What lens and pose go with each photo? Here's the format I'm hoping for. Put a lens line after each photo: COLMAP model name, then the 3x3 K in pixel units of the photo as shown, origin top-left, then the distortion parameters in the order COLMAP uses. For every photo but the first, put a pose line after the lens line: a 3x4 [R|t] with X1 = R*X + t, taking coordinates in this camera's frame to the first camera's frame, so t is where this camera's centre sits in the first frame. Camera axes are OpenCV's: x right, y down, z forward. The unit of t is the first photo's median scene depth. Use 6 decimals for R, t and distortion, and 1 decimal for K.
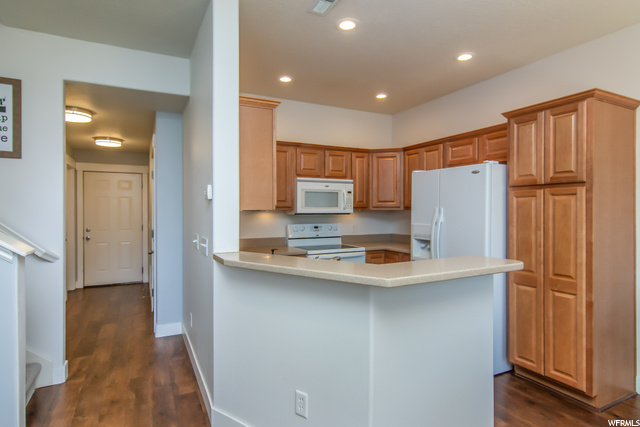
lens RADIAL K [[349.8, 0, 320.0], [0, 349.8, 213.5], [0, 0, 1]] dist [0.002227, 0.000635]
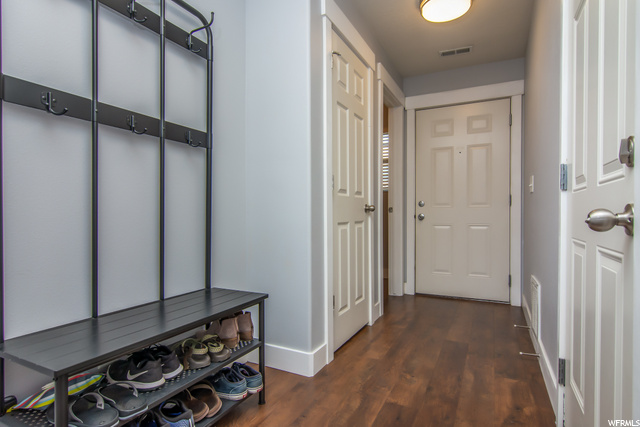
lens RADIAL K [[339.4, 0, 320.0], [0, 339.4, 213.5], [0, 0, 1]] dist [-0.000425, 0.000790]
pose [[0.646903, 0.003609, -0.762564, -0.305958], [-0.005149, 0.999987, 0.000365, 0.062039], [0.762555, 0.003690, 0.646913, 0.453647]]
